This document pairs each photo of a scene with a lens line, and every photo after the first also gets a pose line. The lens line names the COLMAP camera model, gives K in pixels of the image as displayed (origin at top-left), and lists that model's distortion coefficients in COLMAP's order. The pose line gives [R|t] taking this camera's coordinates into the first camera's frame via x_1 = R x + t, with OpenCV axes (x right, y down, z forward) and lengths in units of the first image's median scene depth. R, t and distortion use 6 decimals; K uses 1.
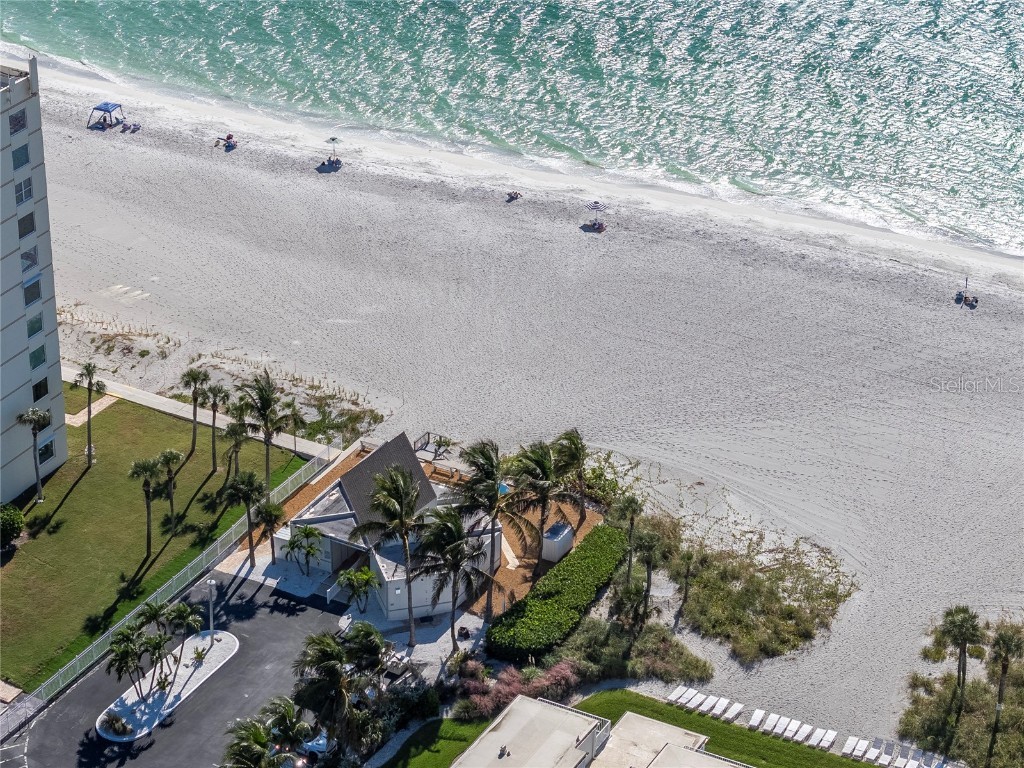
lens RADIAL K [[2622.7, 0, 512.0], [0, 2622.7, 384.0], [0, 0, 1]] dist [-0.030004, -0.256461]
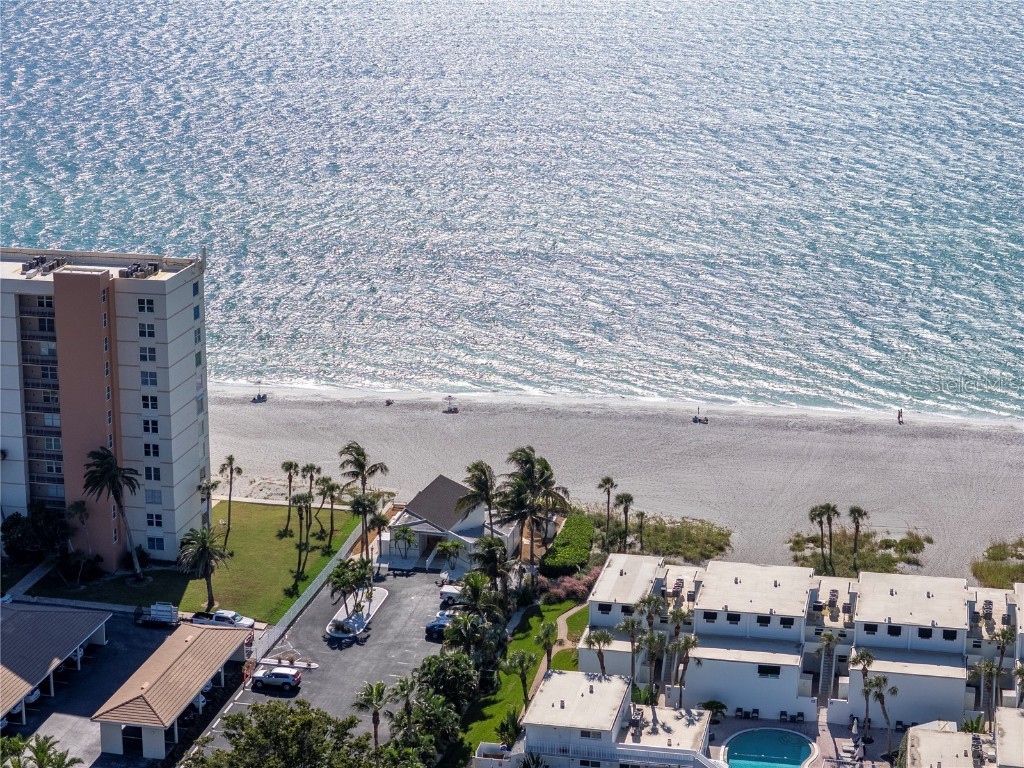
lens RADIAL K [[2107.4, 0, 512.0], [0, 2107.4, 384.0], [0, 0, 1]] dist [-0.001185, 0.003618]
pose [[0.955320, -0.079313, 0.284733, -0.370549], [0.143867, 0.966285, -0.213532, 0.251902], [-0.258197, 0.244955, 0.934522, -0.221382]]
